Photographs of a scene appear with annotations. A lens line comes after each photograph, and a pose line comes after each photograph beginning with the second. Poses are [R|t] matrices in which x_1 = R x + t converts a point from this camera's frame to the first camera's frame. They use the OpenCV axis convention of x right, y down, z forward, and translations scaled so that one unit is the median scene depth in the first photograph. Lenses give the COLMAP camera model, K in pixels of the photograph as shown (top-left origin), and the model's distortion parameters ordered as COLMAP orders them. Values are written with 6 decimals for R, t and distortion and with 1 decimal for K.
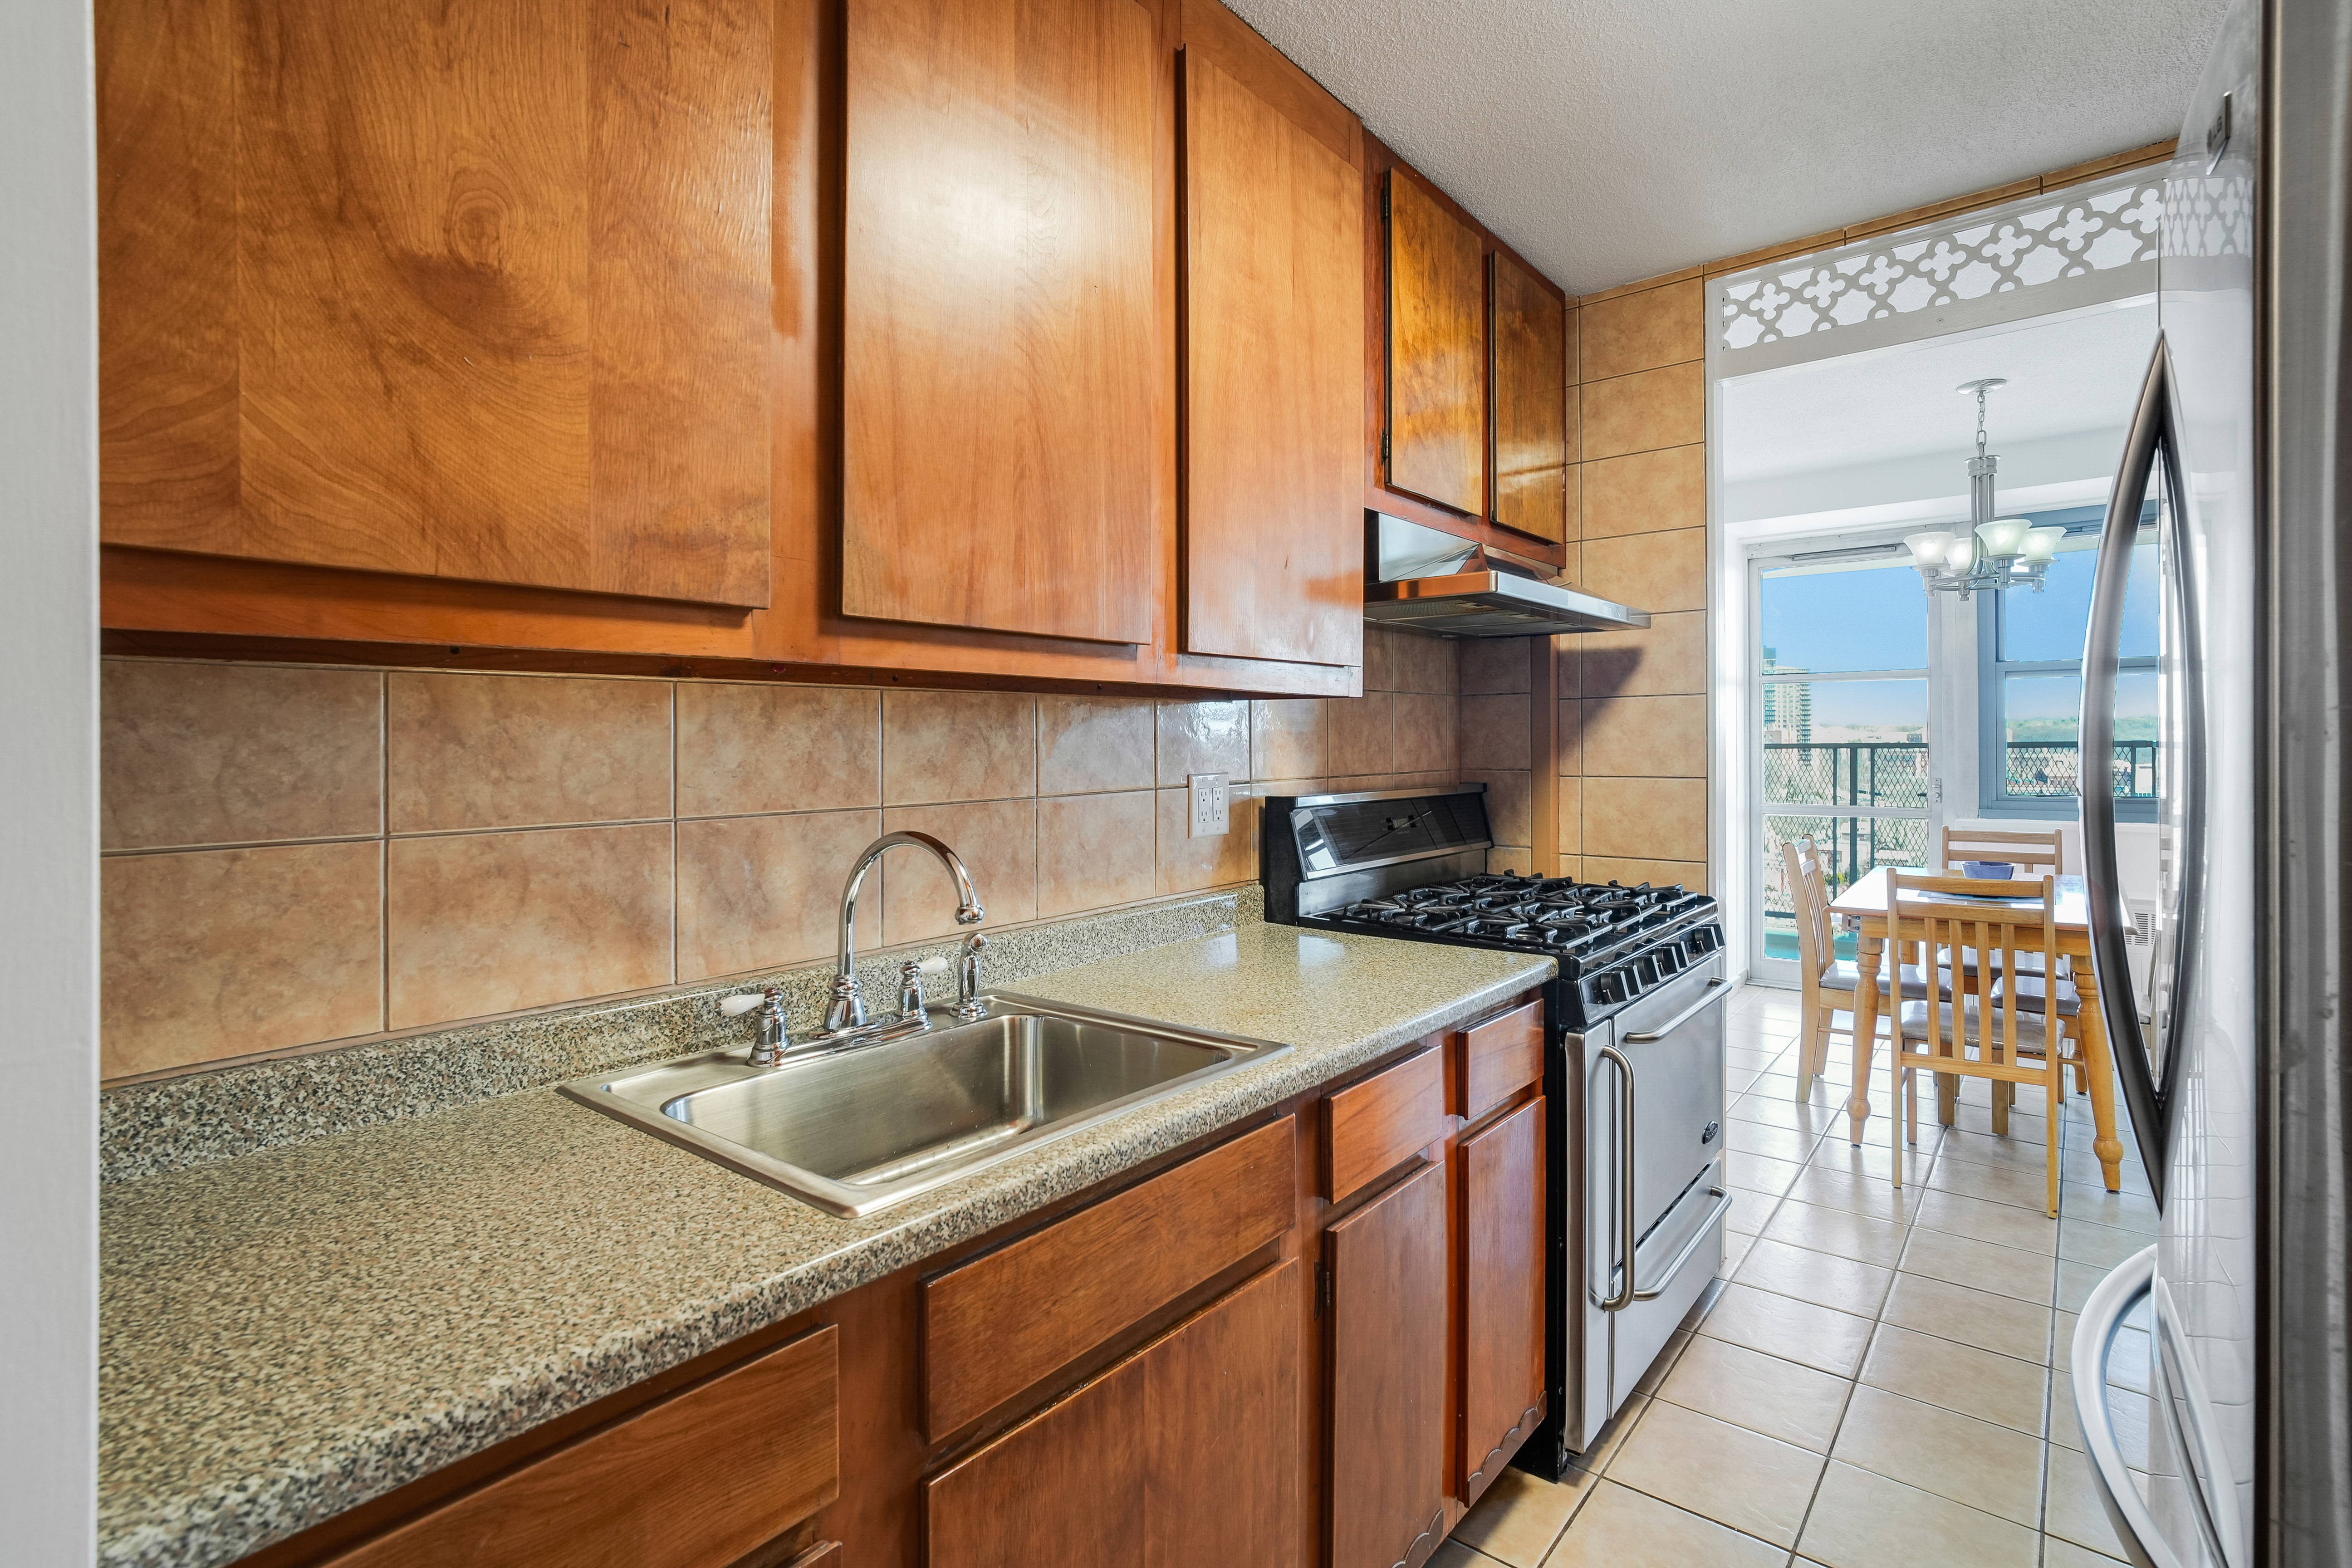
lens RADIAL K [[1115.4, 0, 1179.3], [0, 1115.4, 735.2], [0, 0, 1]] dist [-0.002992, 0.001595]
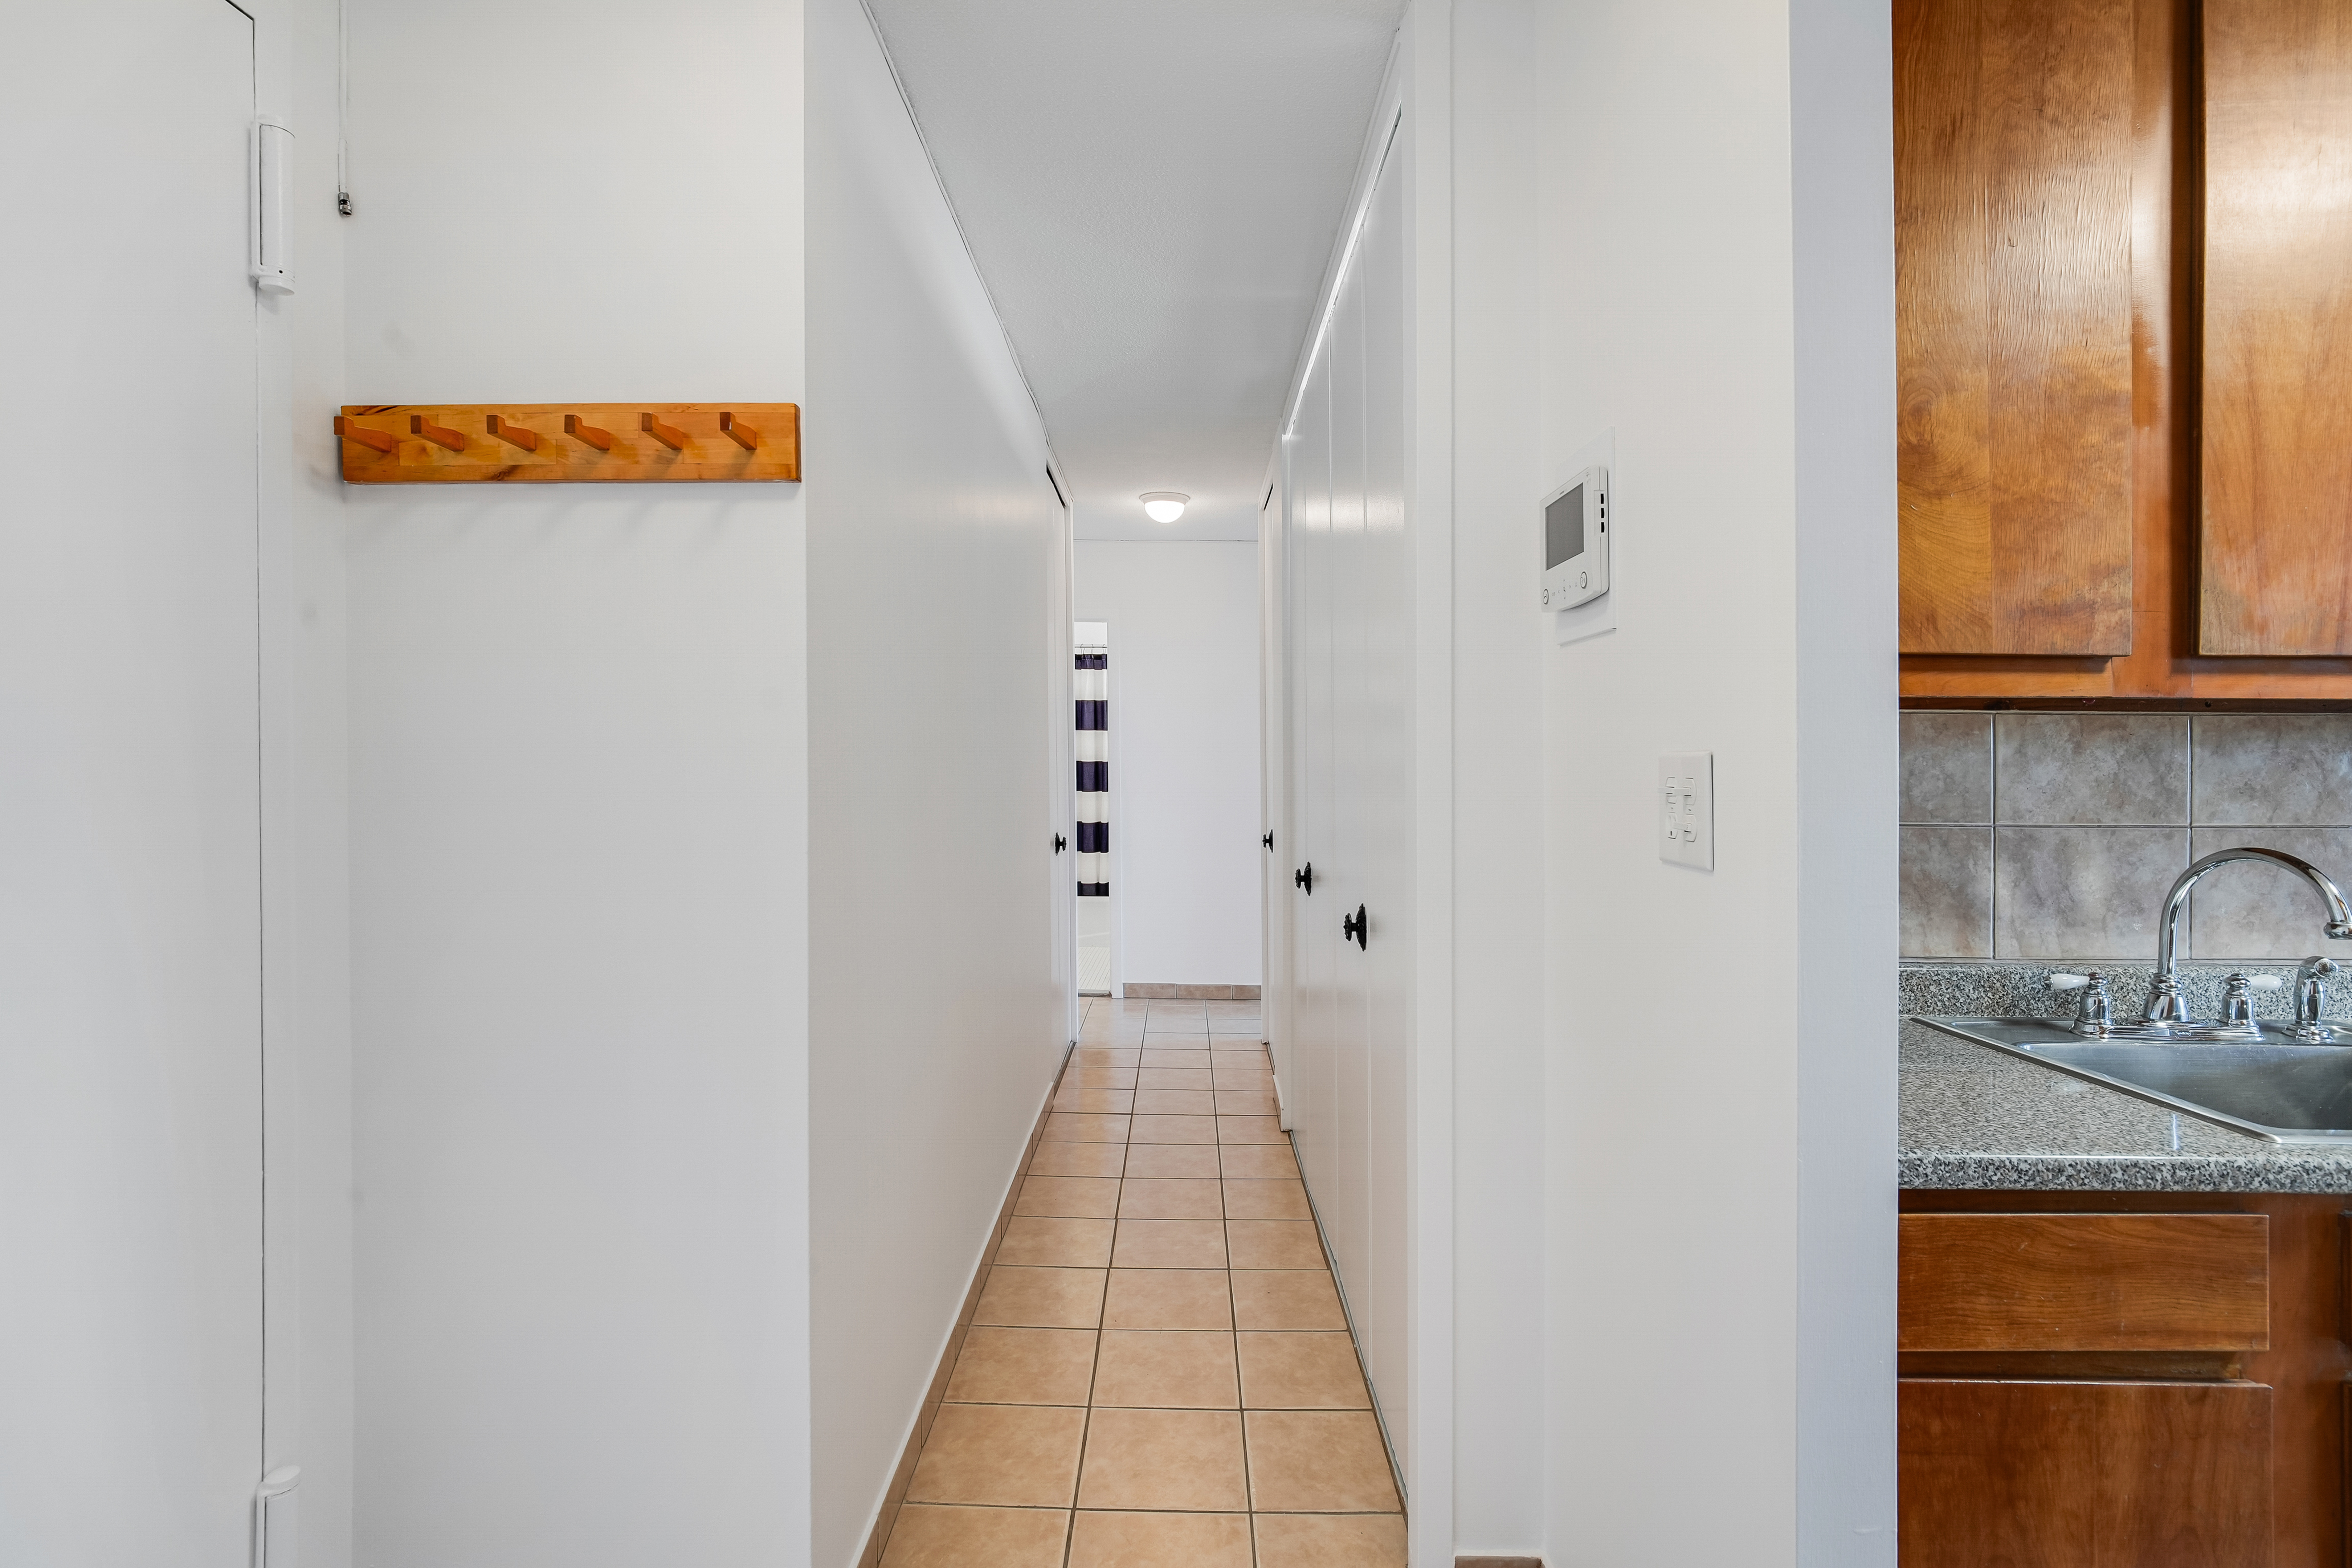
lens RADIAL K [[1121.2, 0, 1171.0], [0, 1121.2, 756.7], [0, 0, 1]] dist [-0.044664, 0.019741]
pose [[0.621390, 0.008135, -0.783459, -0.058267], [-0.004996, 0.999967, 0.006420, -0.003539], [0.783485, -0.000075, 0.621410, -0.421160]]
